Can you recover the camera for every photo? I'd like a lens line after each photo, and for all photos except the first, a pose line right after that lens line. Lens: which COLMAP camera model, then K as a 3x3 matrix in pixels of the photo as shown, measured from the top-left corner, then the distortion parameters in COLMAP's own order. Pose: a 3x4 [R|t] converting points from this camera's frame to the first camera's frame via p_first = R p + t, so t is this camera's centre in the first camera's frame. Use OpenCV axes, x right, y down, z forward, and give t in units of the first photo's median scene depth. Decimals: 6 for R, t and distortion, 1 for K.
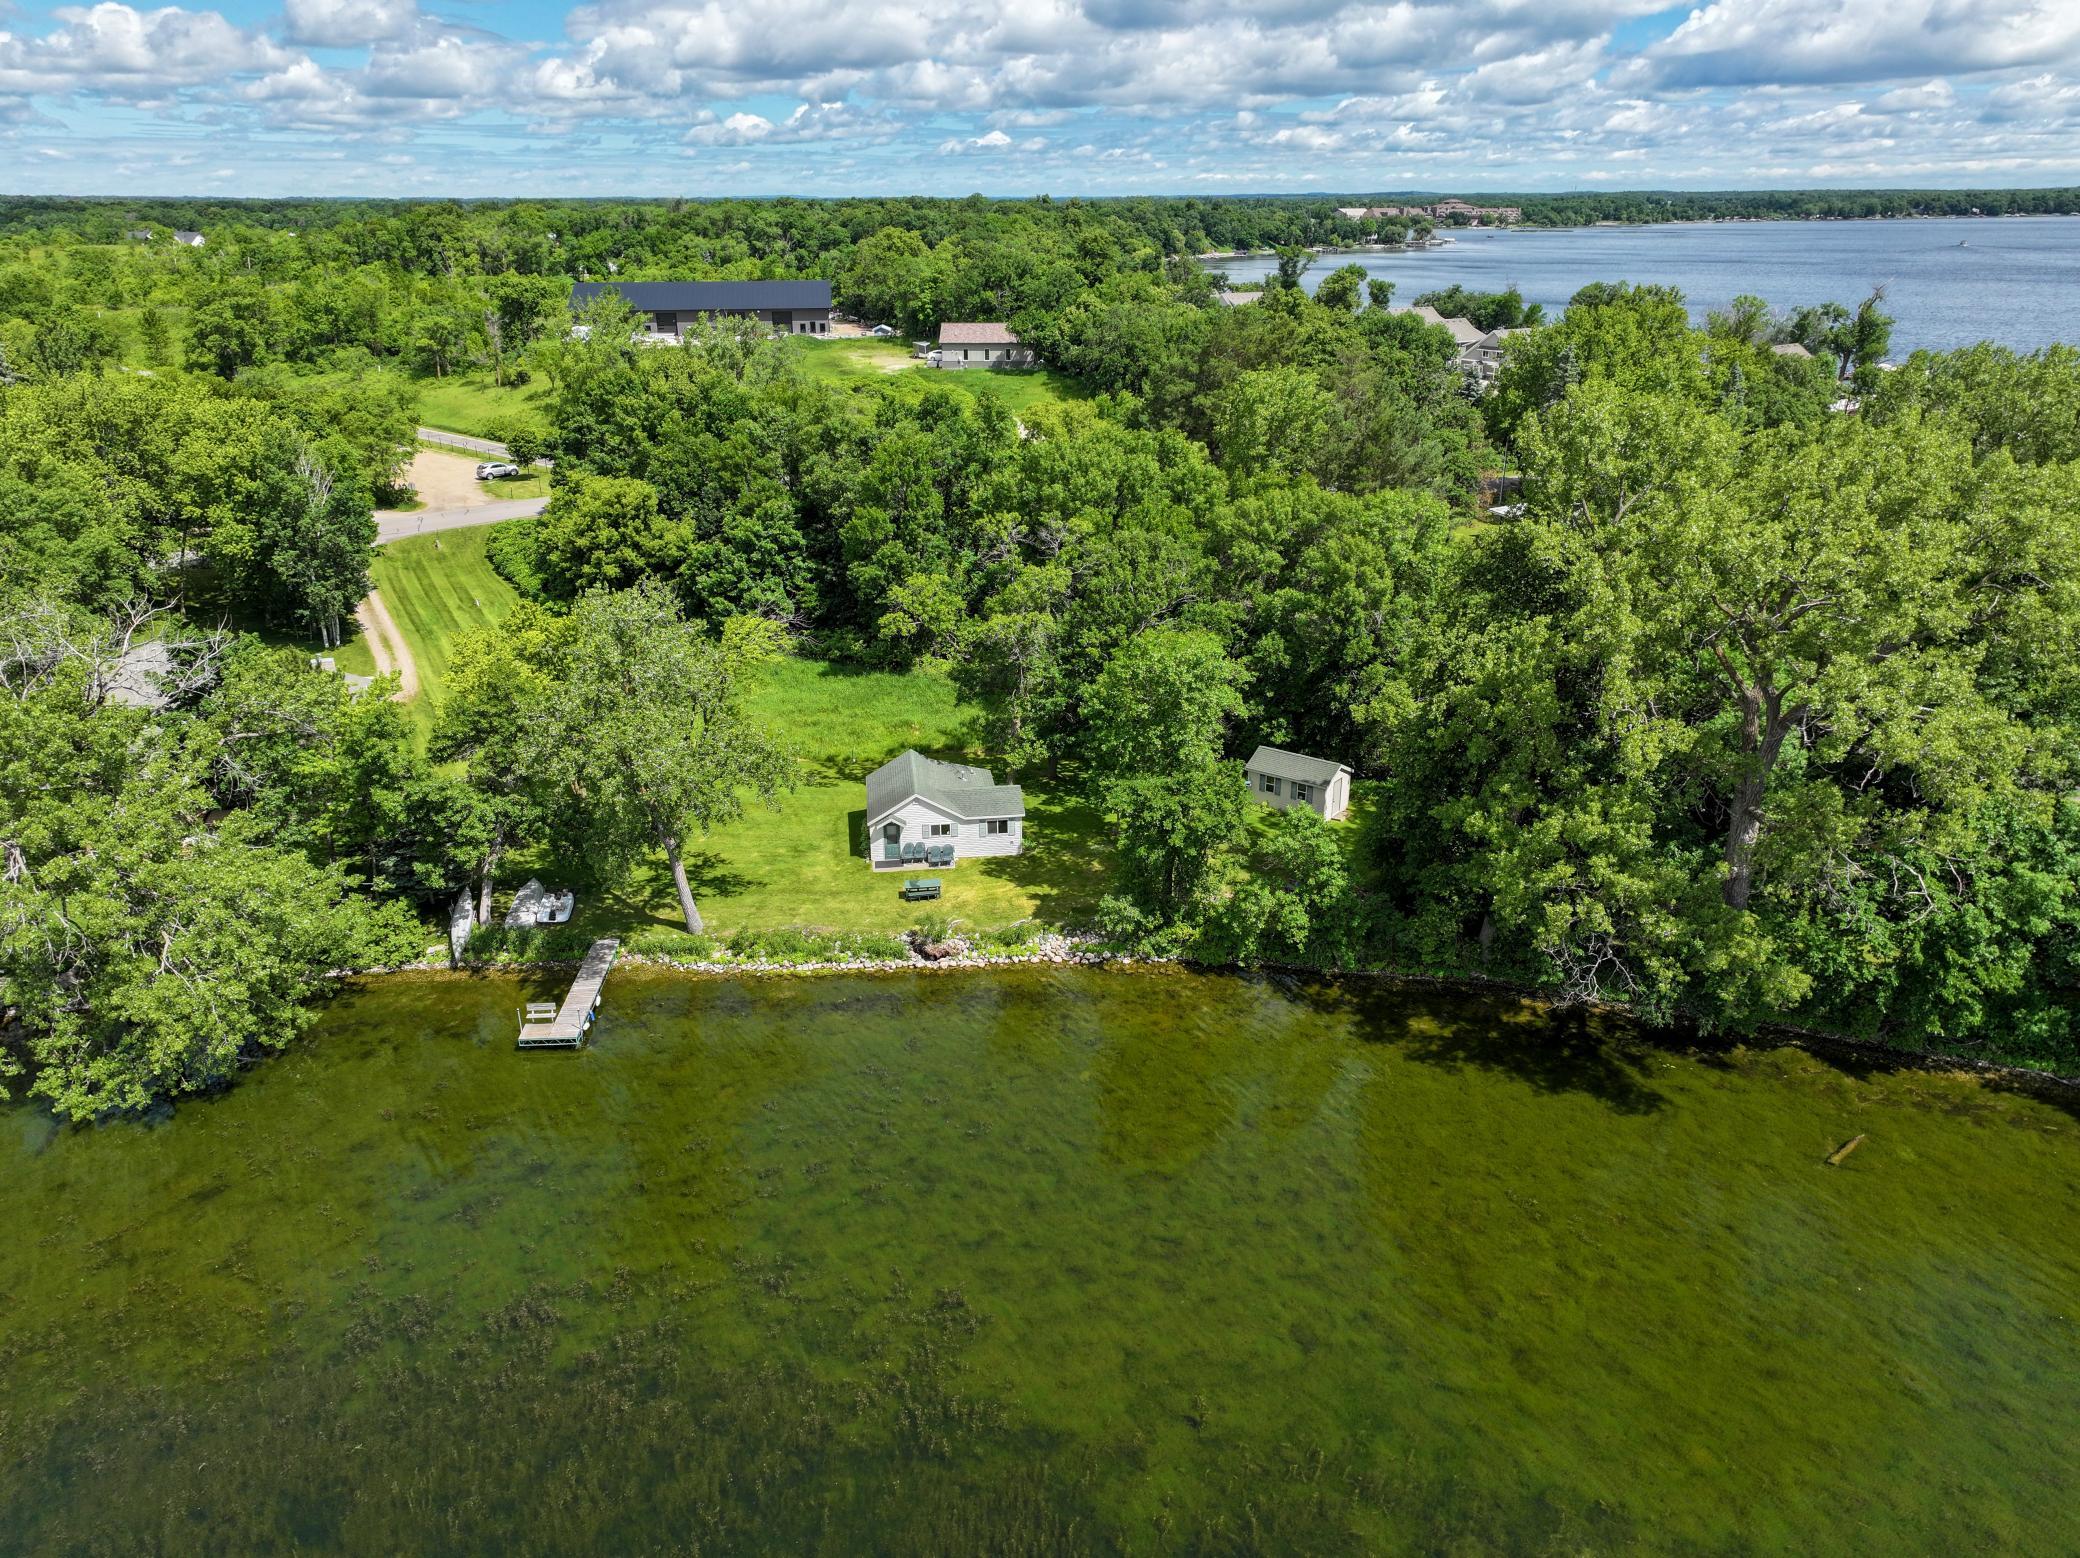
lens RADIAL K [[1442.2, 0, 1043.2], [0, 1442.2, 780.5], [0, 0, 1]] dist [0.002793, 0.001308]
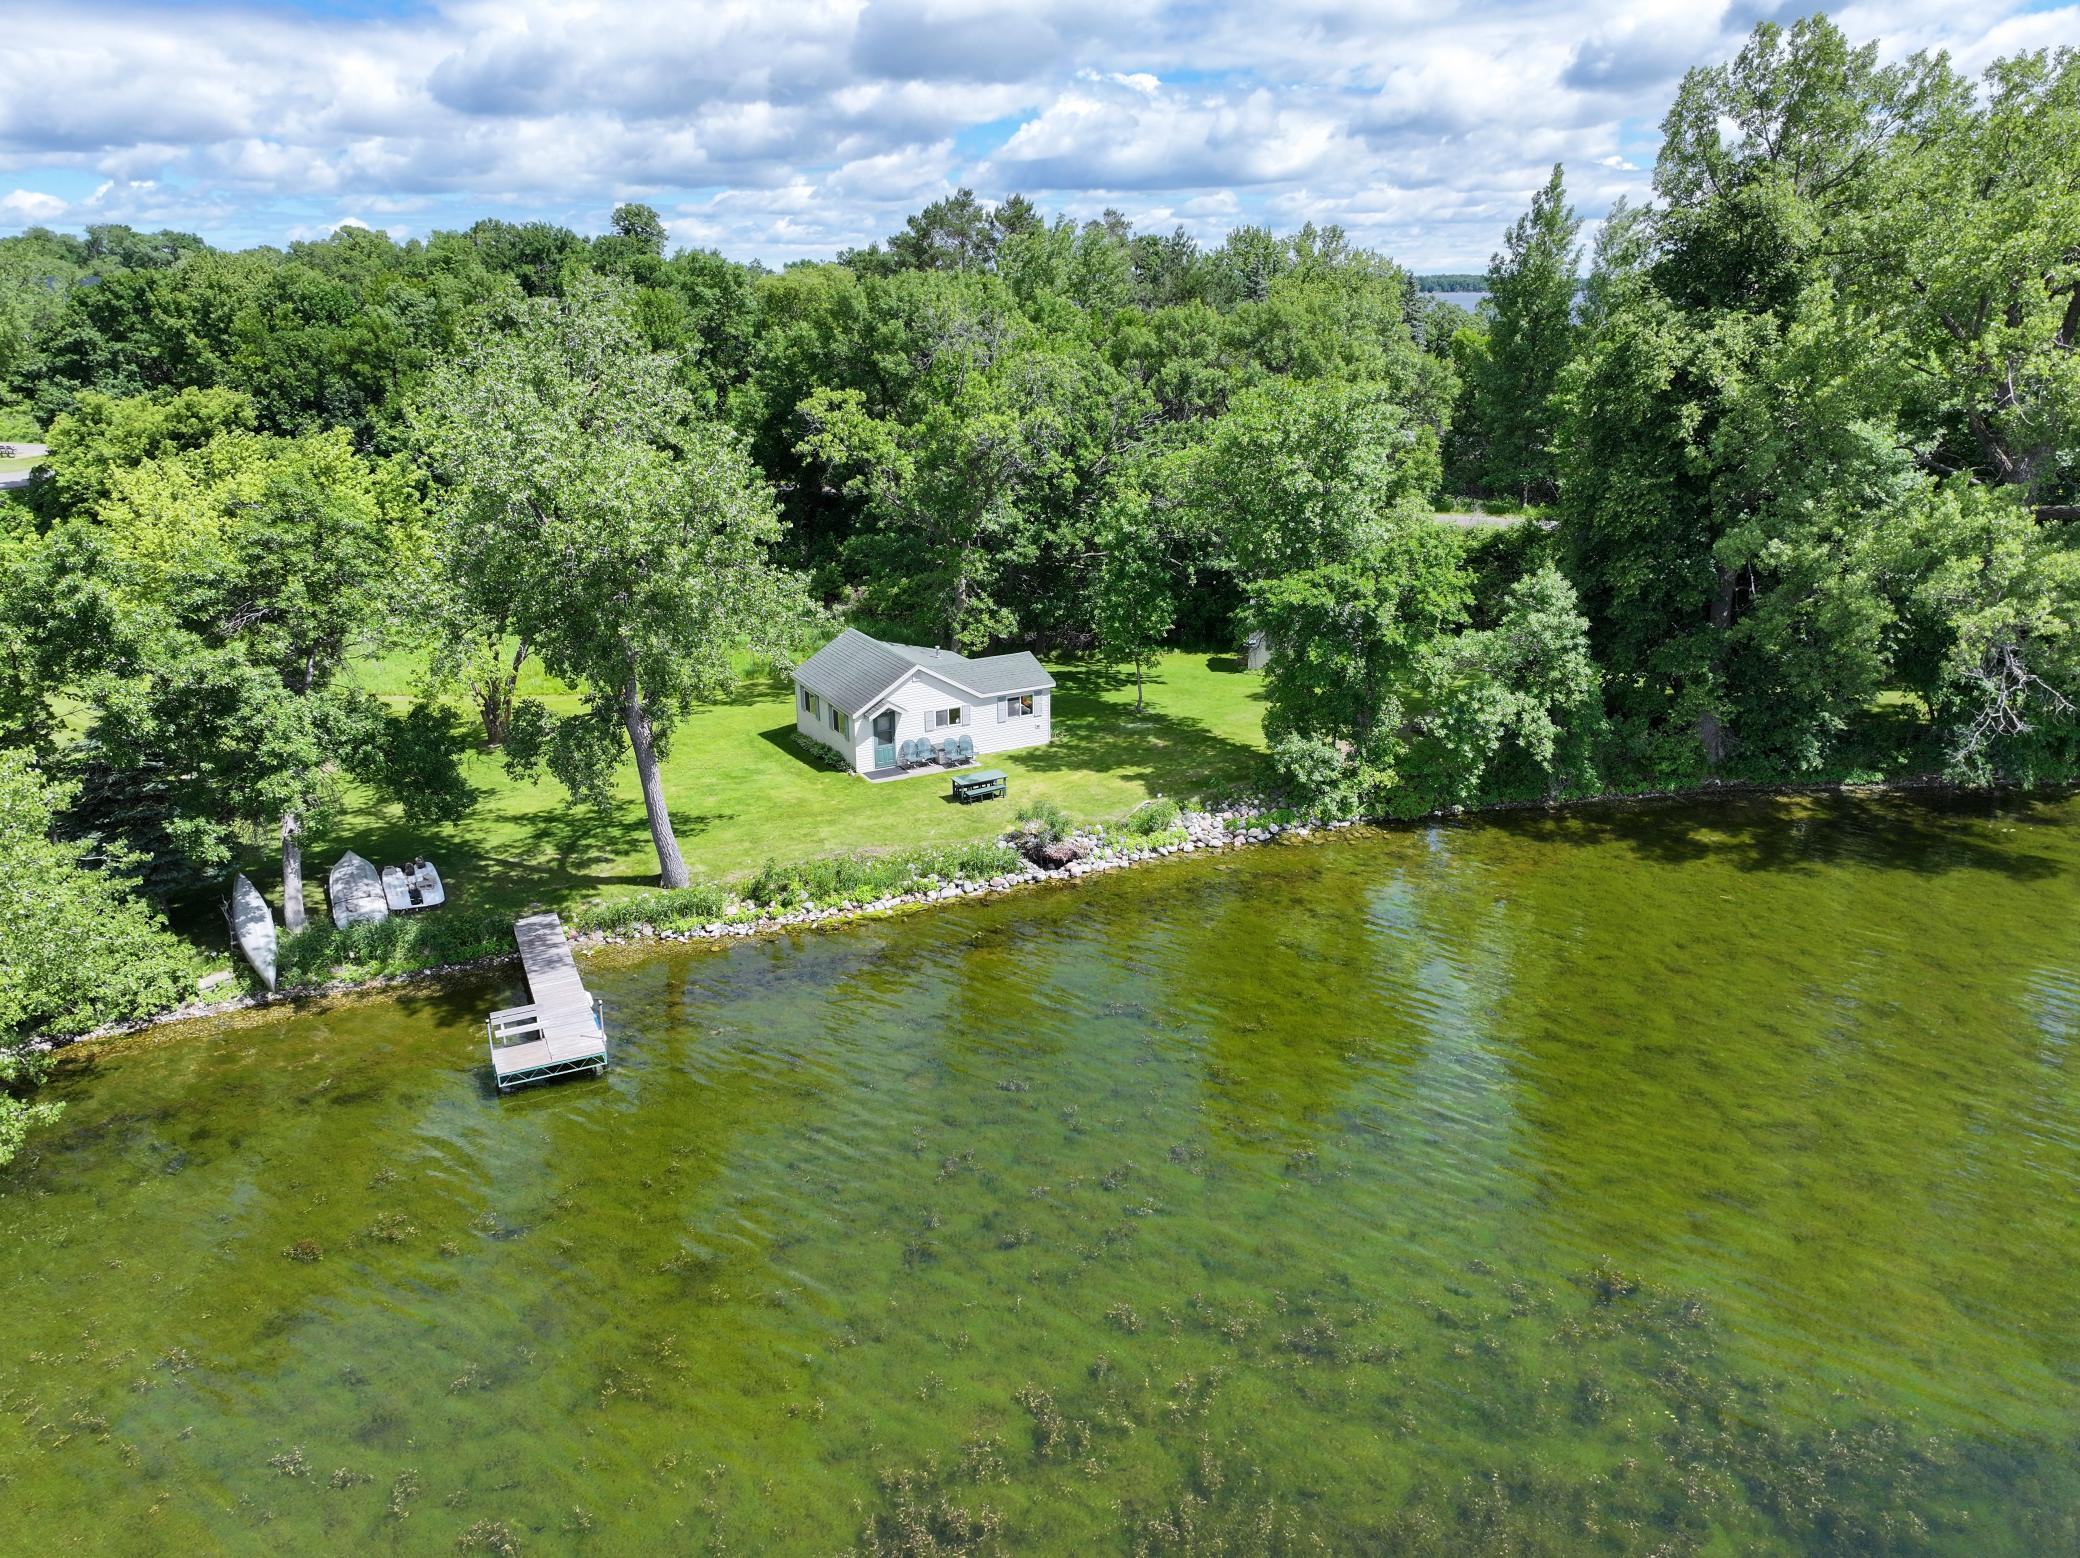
lens RADIAL K [[1446.0, 0, 1051.4], [0, 1446.0, 792.1], [0, 0, 1]] dist [-0.001976, -0.000278]
pose [[0.925474, -0.124462, 0.357781, -0.314432], [0.139901, 0.990011, -0.017485, 0.100497], [-0.352031, 0.066236, 0.933642, 0.368217]]
